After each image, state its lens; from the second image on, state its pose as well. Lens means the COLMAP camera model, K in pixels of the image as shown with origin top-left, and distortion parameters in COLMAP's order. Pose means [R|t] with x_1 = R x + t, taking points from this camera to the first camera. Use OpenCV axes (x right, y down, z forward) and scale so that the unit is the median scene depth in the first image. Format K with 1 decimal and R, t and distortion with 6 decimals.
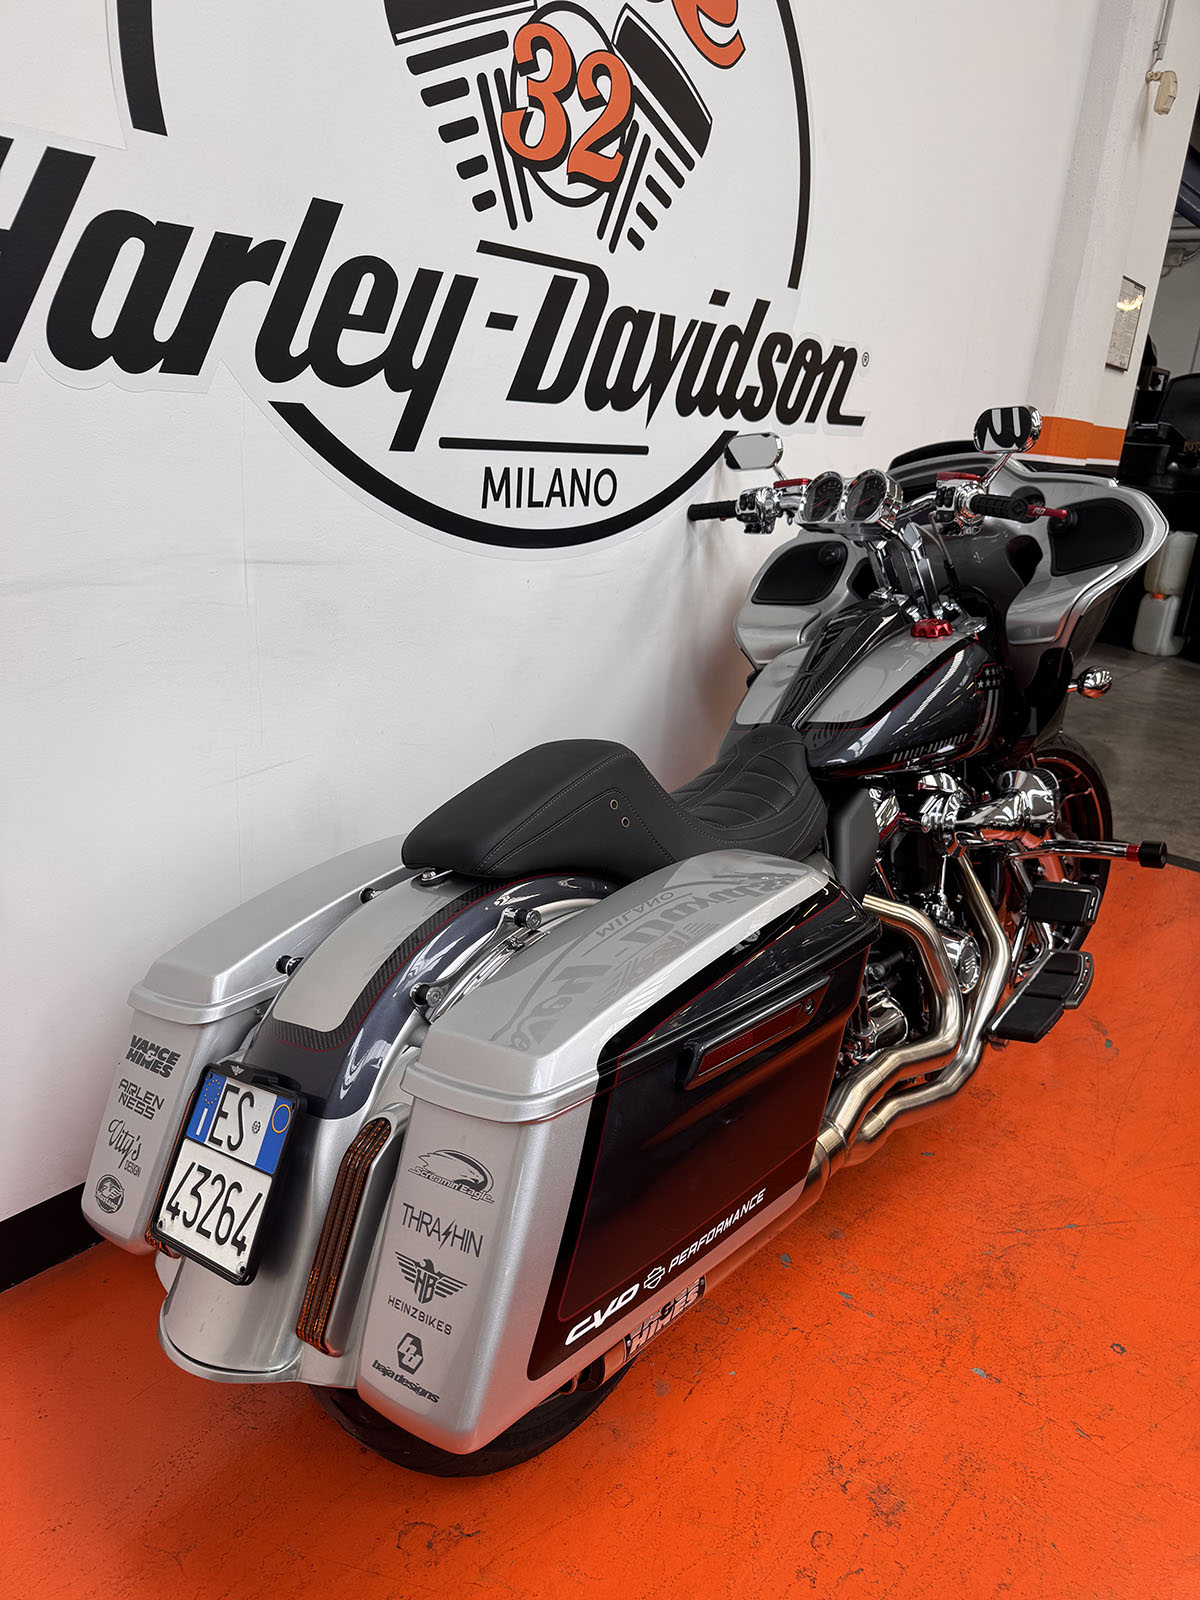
lens RADIAL K [[1124.2, 0, 594.2], [0, 1124.2, 831.0], [0, 0, 1]] dist [0.007900, -0.010332]
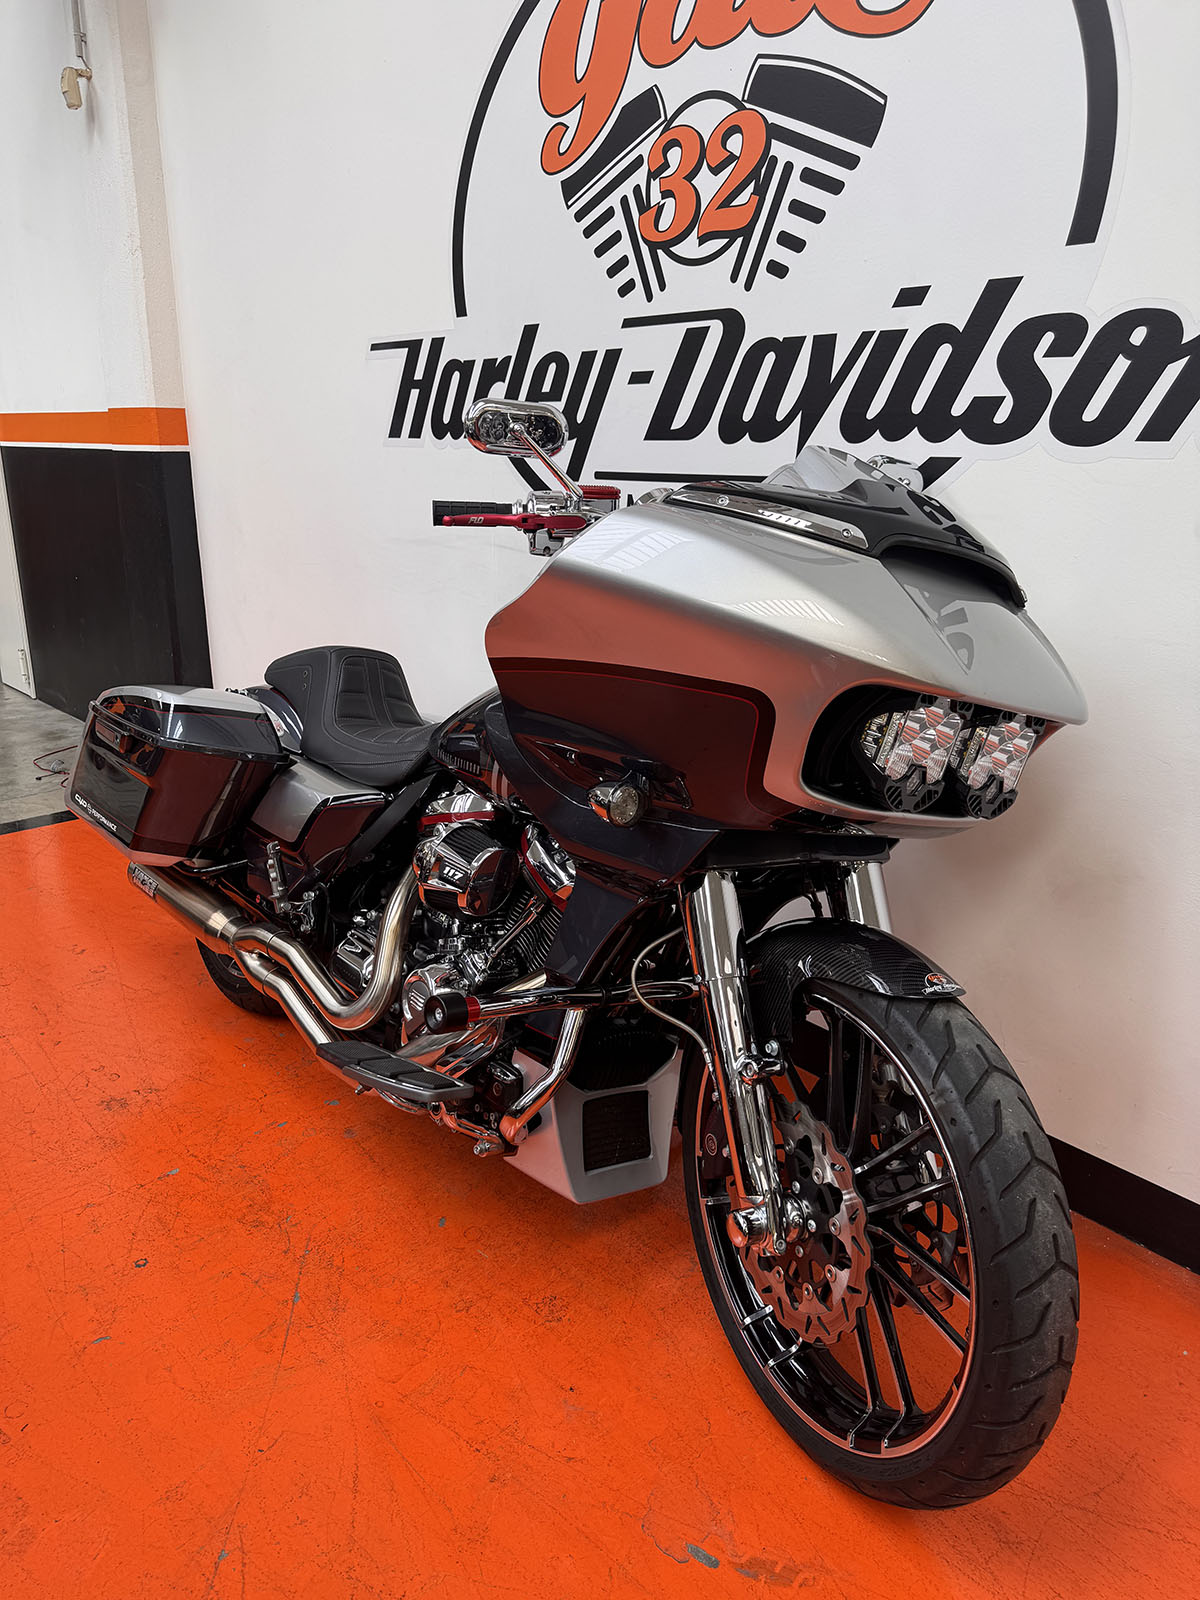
lens RADIAL K [[1124.2, 0, 594.2], [0, 1124.2, 831.0], [0, 0, 1]] dist [0.007900, -0.010332]
pose [[-0.112296, 0.262178, -0.958464, 1.238494], [-0.356291, 0.889804, 0.285141, -0.339382], [0.927602, 0.373512, -0.006510, 1.138151]]
